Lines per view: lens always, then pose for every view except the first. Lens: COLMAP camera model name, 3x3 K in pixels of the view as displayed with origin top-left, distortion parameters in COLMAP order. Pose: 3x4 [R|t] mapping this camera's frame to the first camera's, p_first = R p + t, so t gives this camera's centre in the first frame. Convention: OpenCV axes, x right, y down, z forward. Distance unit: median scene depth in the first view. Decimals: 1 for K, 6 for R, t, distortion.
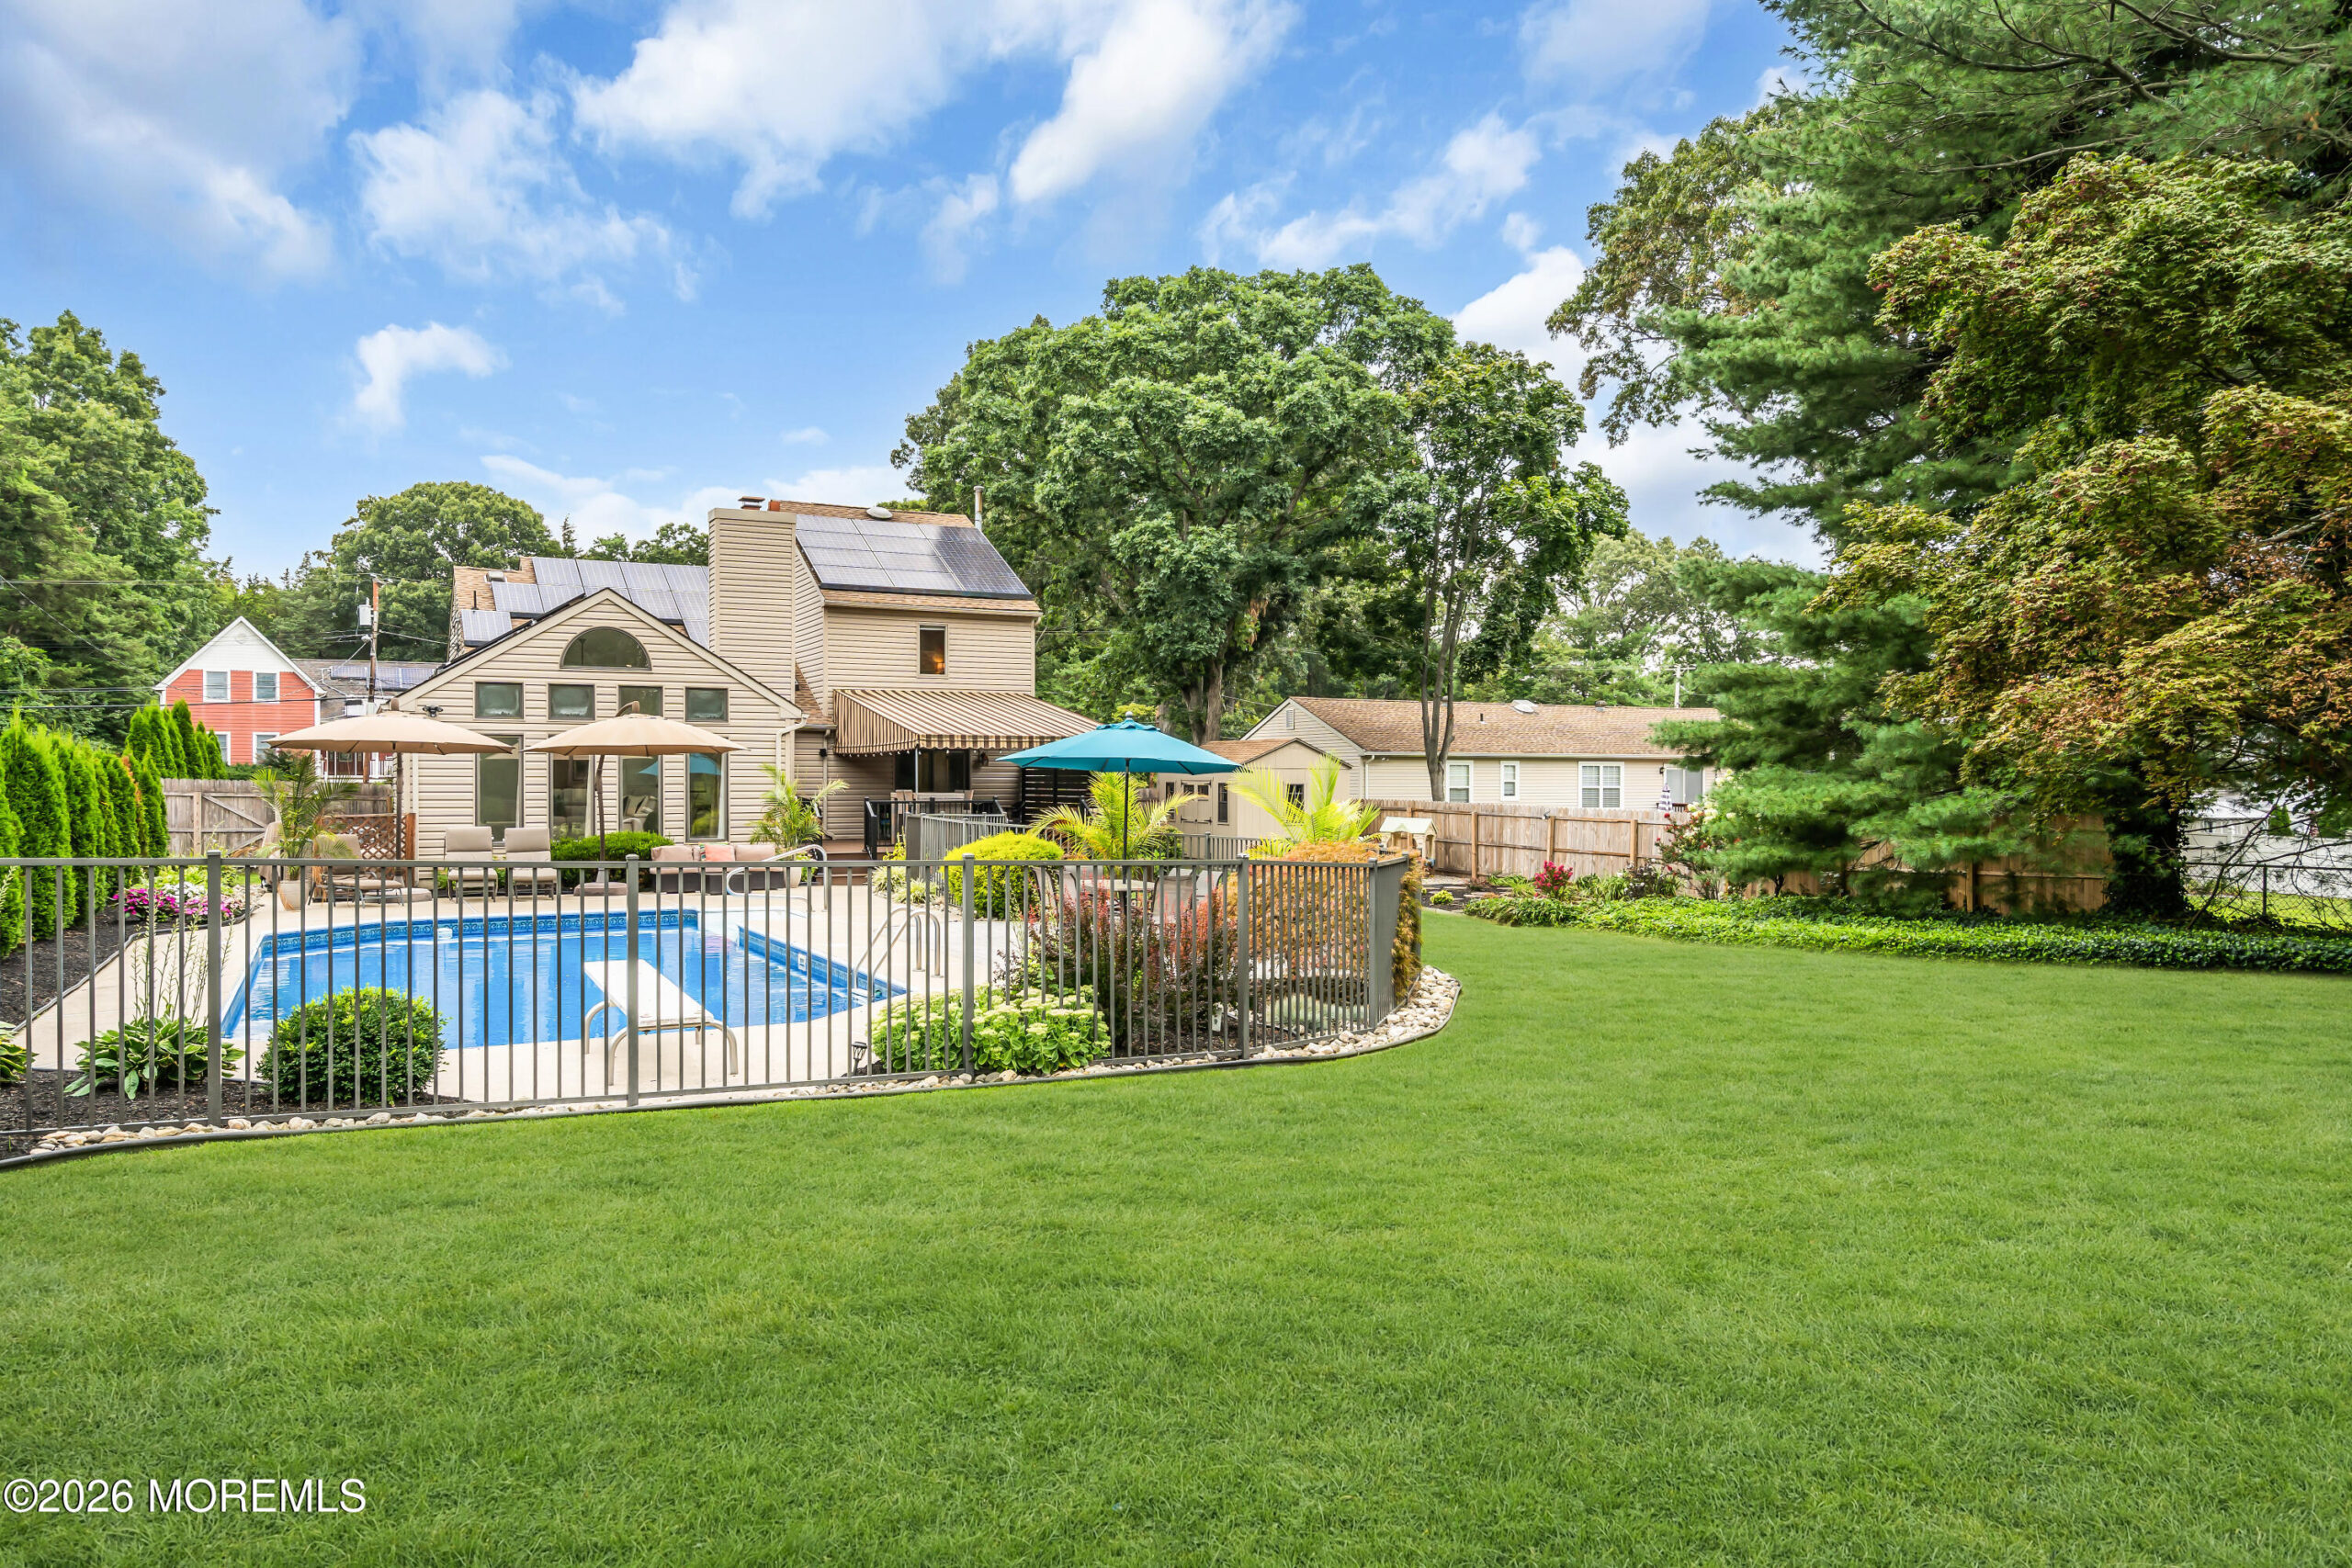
lens RADIAL K [[1547.9, 0, 1167.6], [0, 1547.9, 785.8], [0, 0, 1]] dist [0.010749, -0.005467]
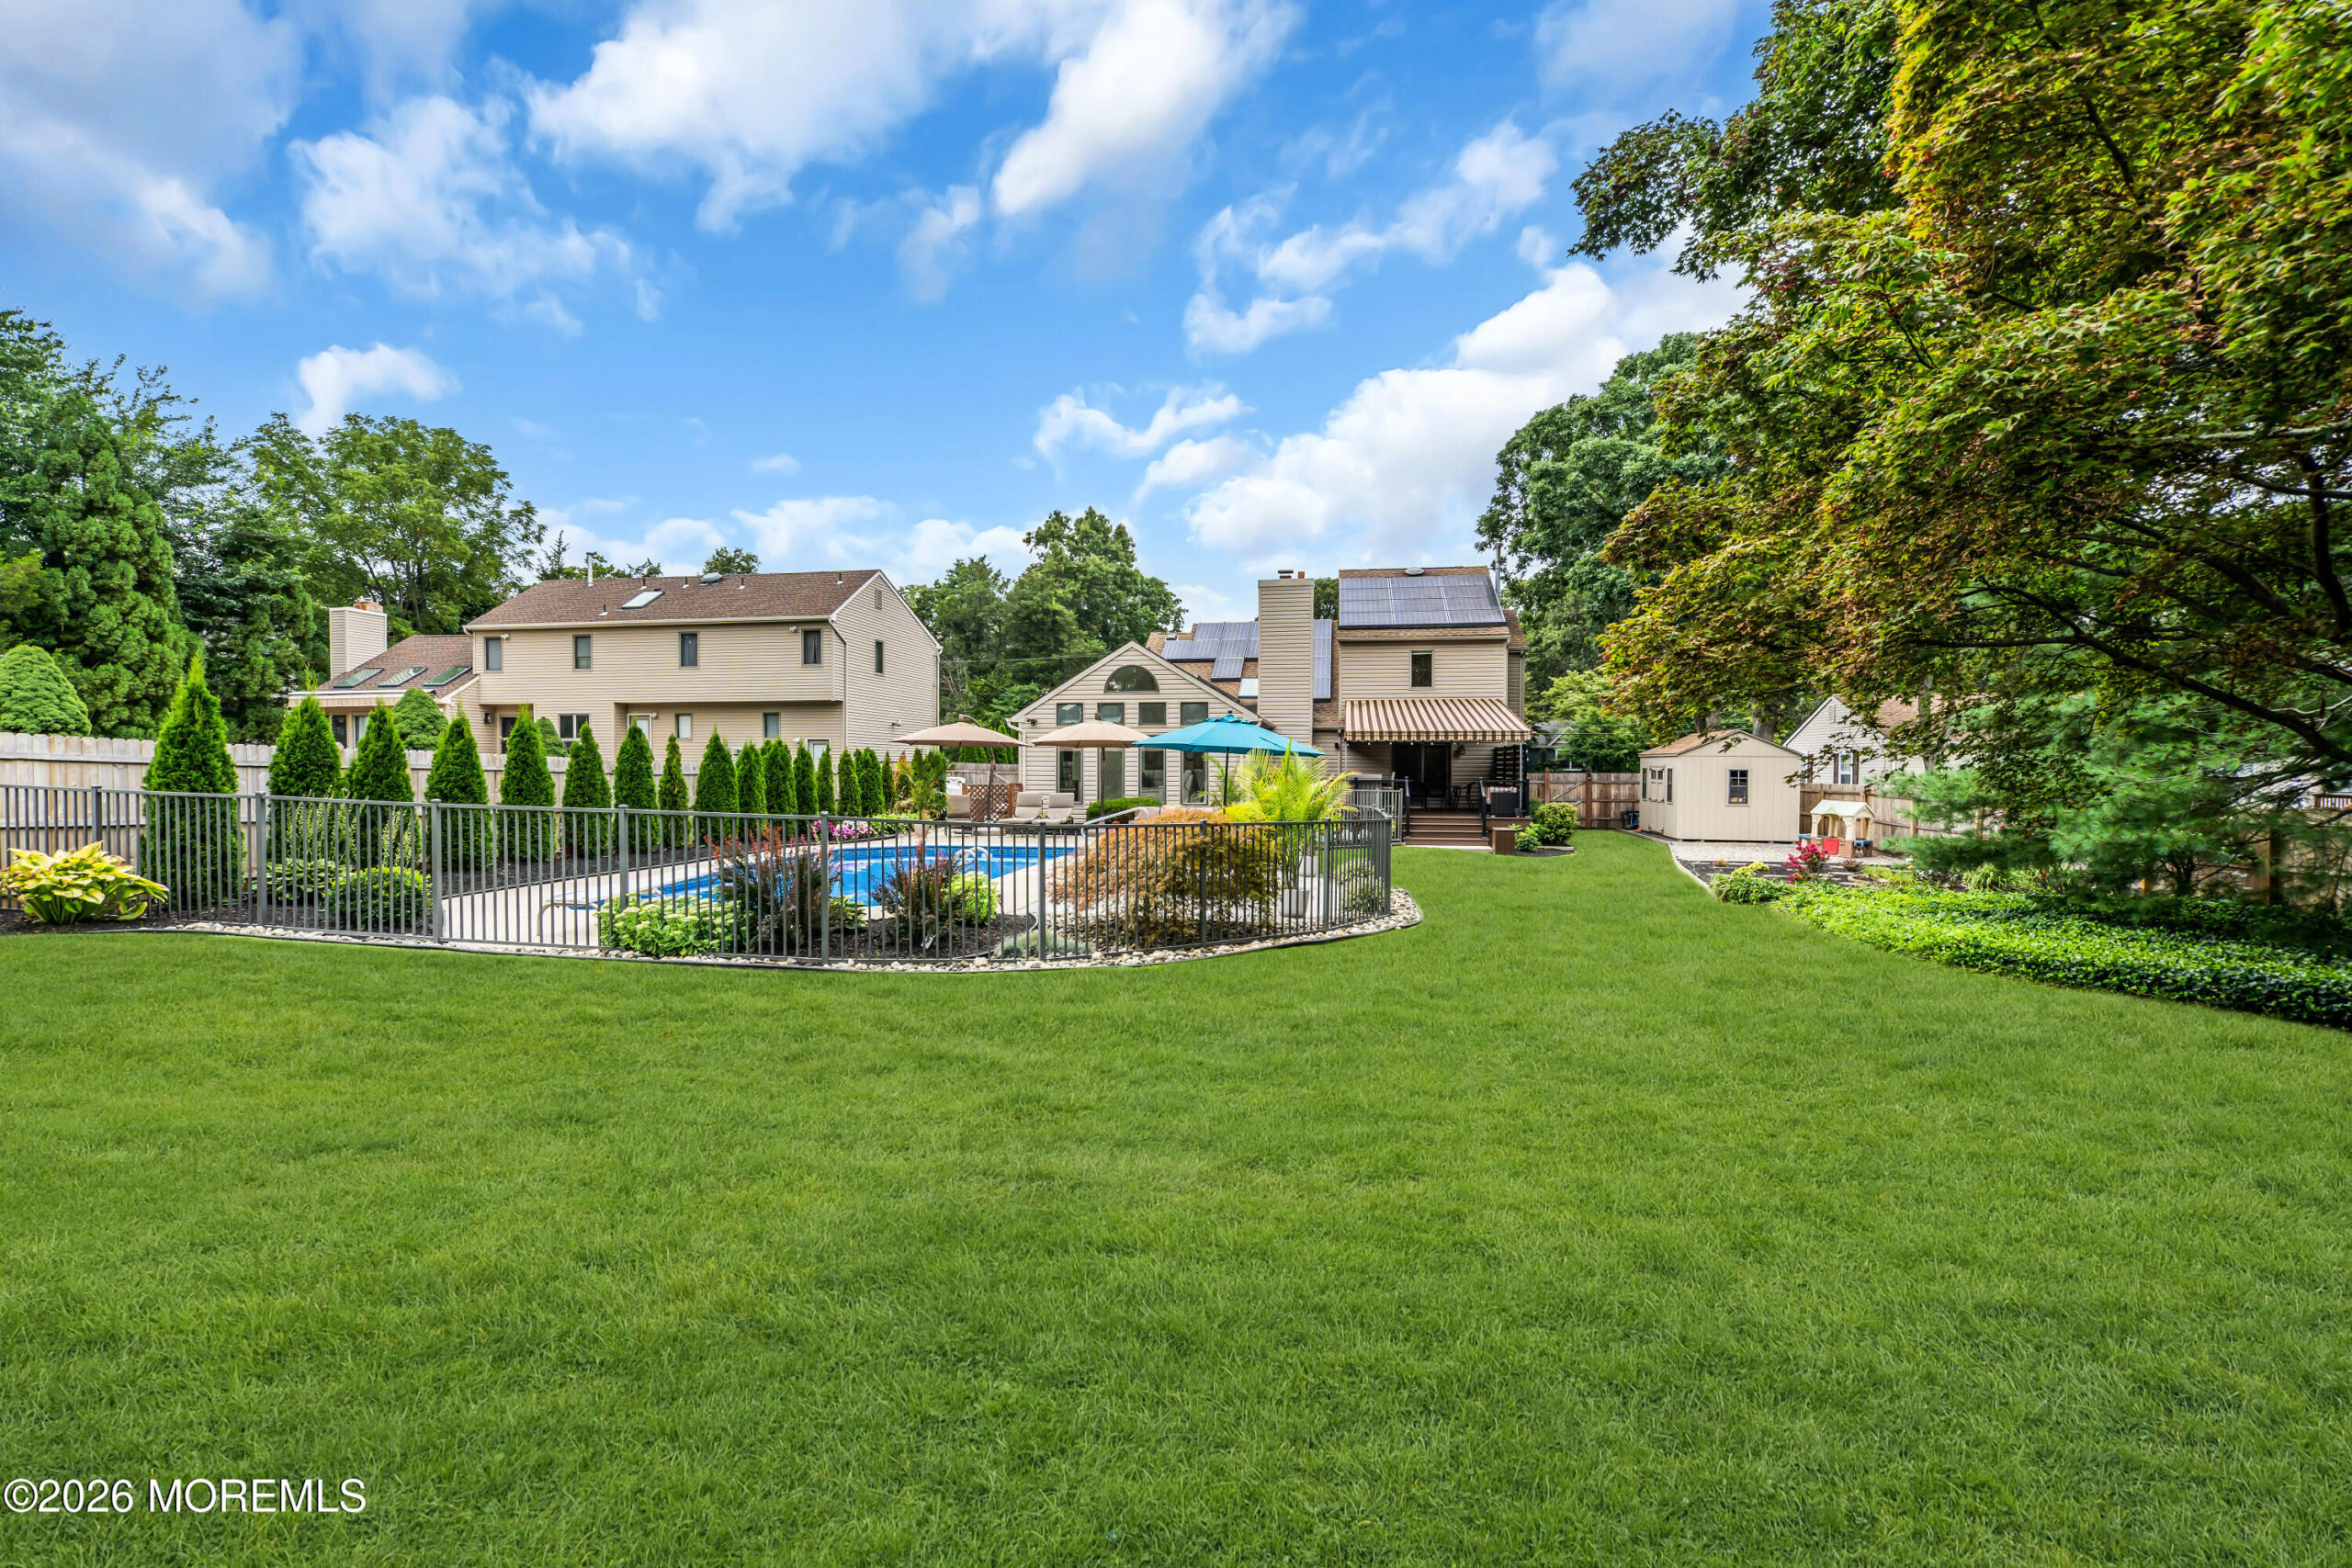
lens RADIAL K [[1066.4, 0, 1166.8], [0, 1066.4, 784.4], [0, 0, 1]] dist [-0.006531, 0.001933]
pose [[0.798733, 0.012931, -0.601547, 0.224899], [-0.006384, 0.999895, 0.013017, 0.001886], [0.601652, -0.006556, 0.798731, 0.122041]]
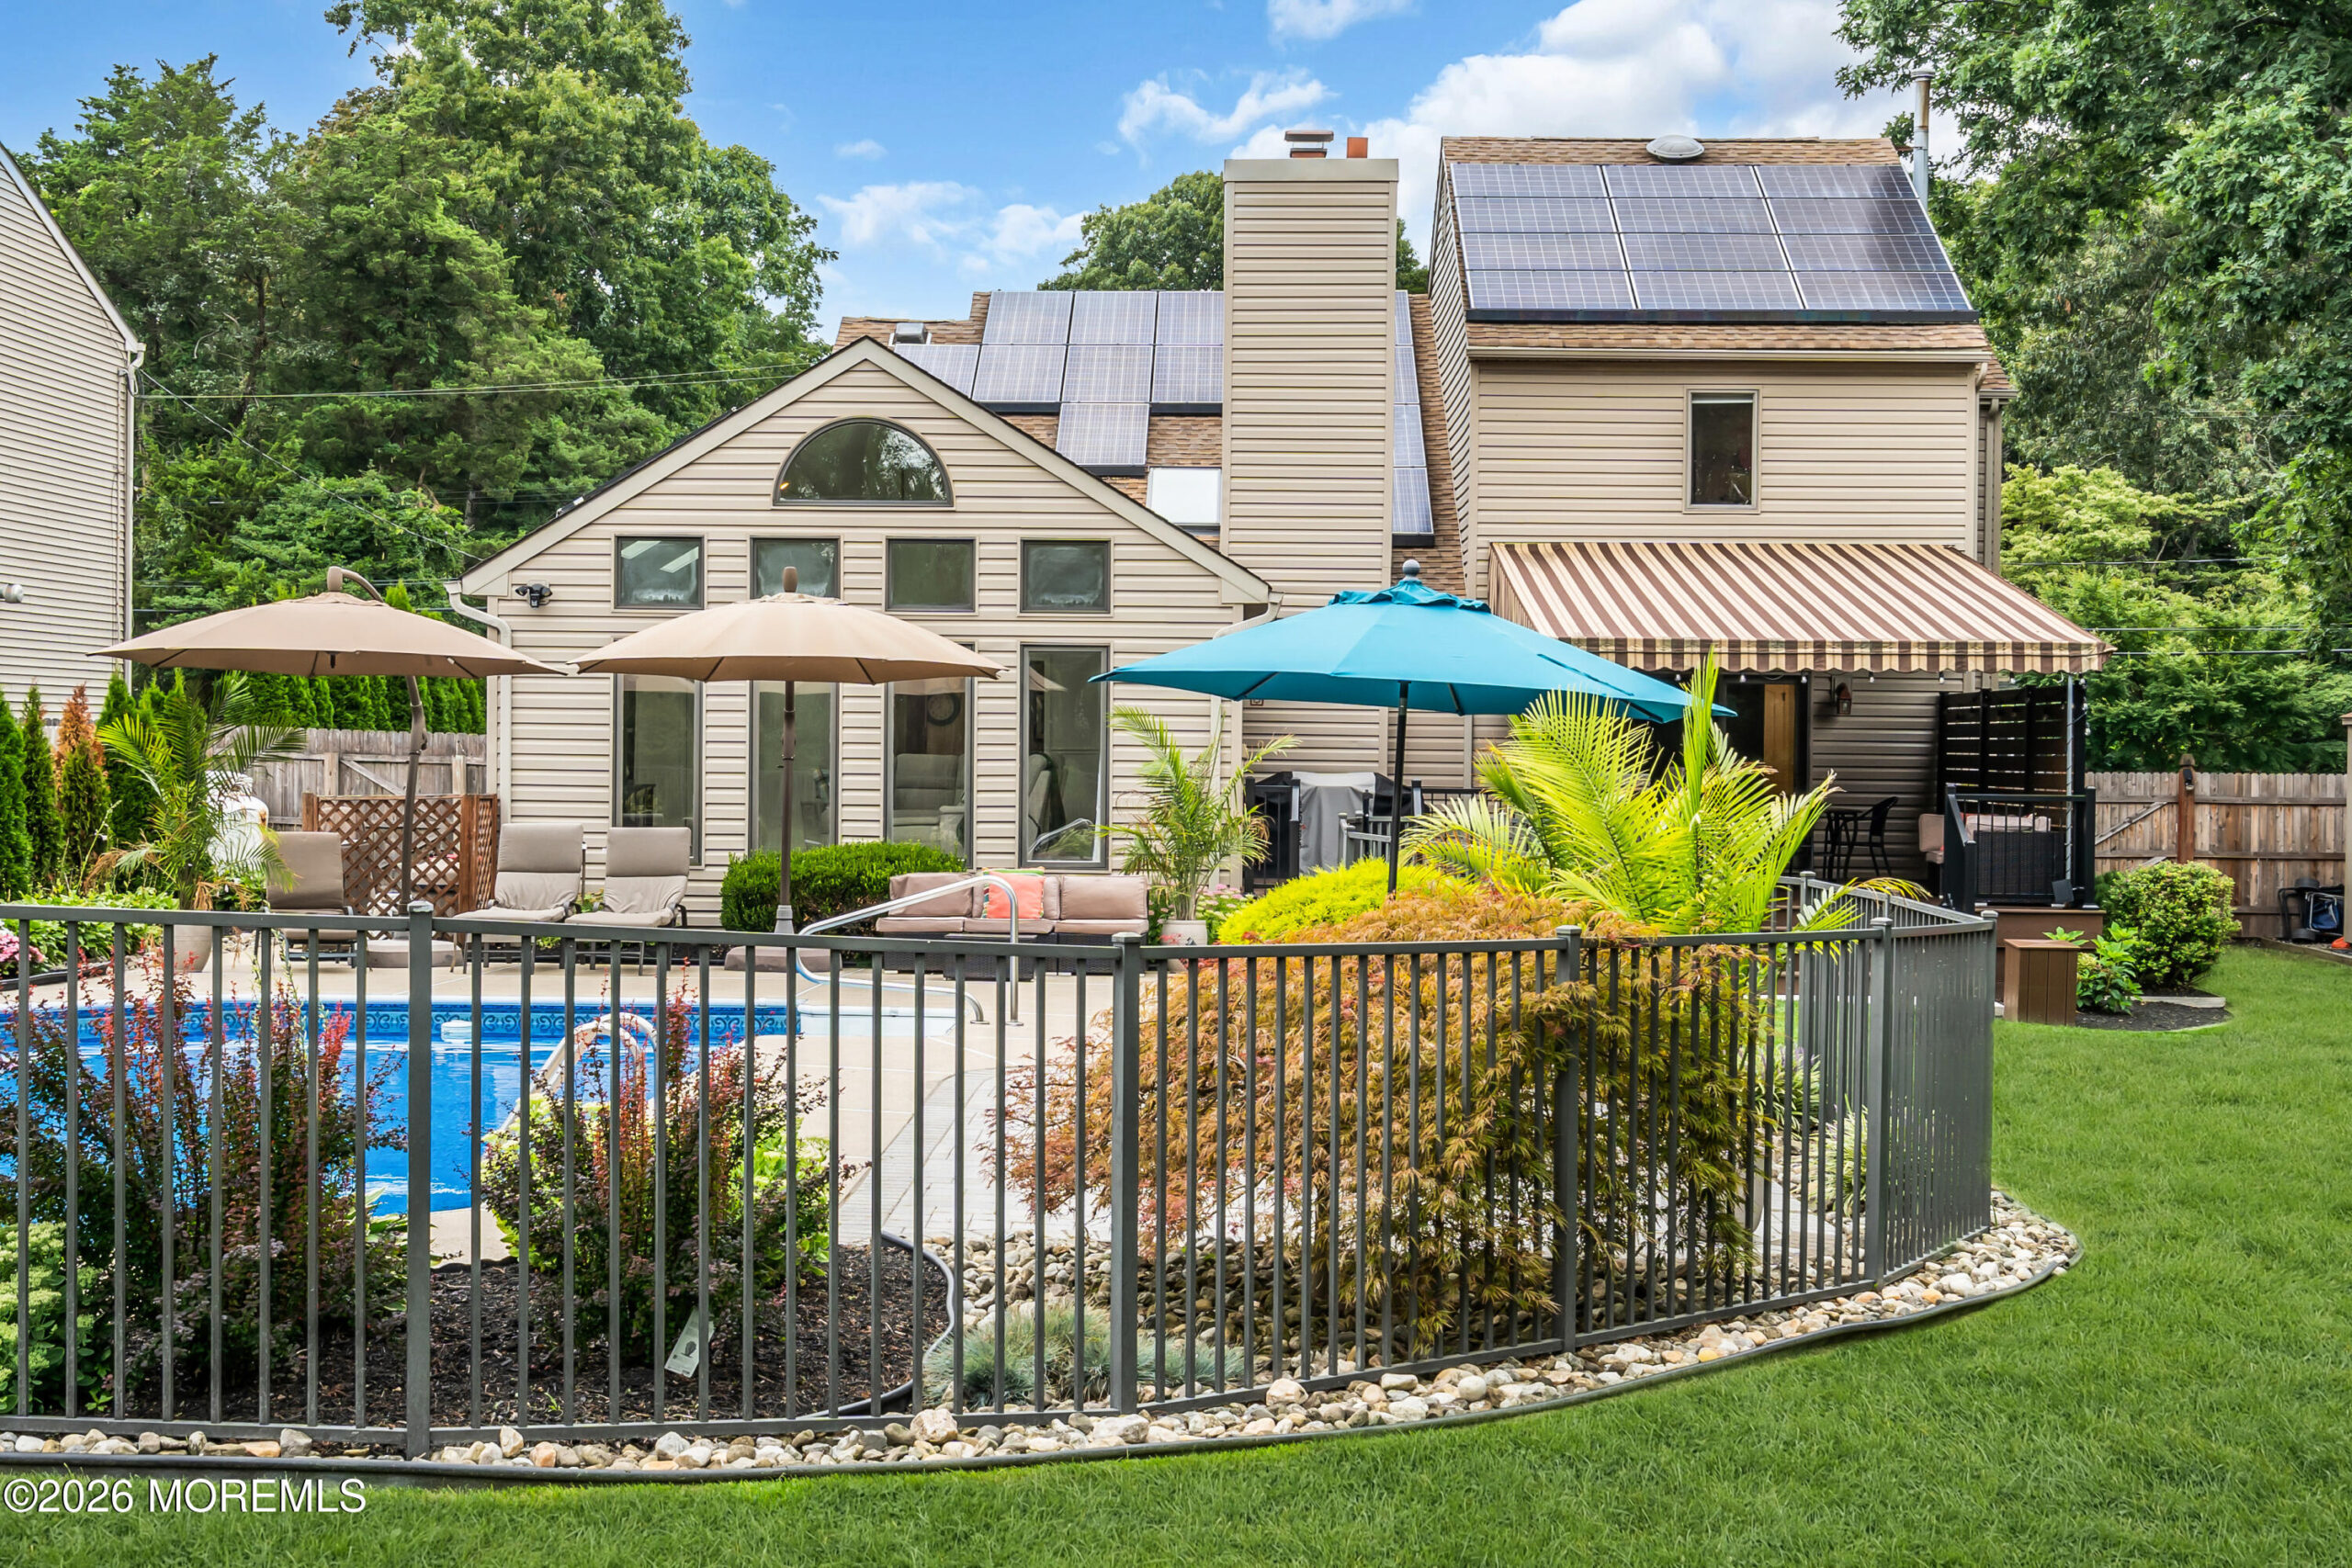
lens RADIAL K [[3292.7, 0, 1170.6], [0, 3292.7, 780.9], [0, 0, 1]] dist [0.010796, 0.000000]
pose [[0.875324, 0.014801, -0.483311, 0.159295], [-0.013333, 0.999890, 0.006473, 0.001966], [0.483353, 0.000778, 0.875425, 0.107630]]
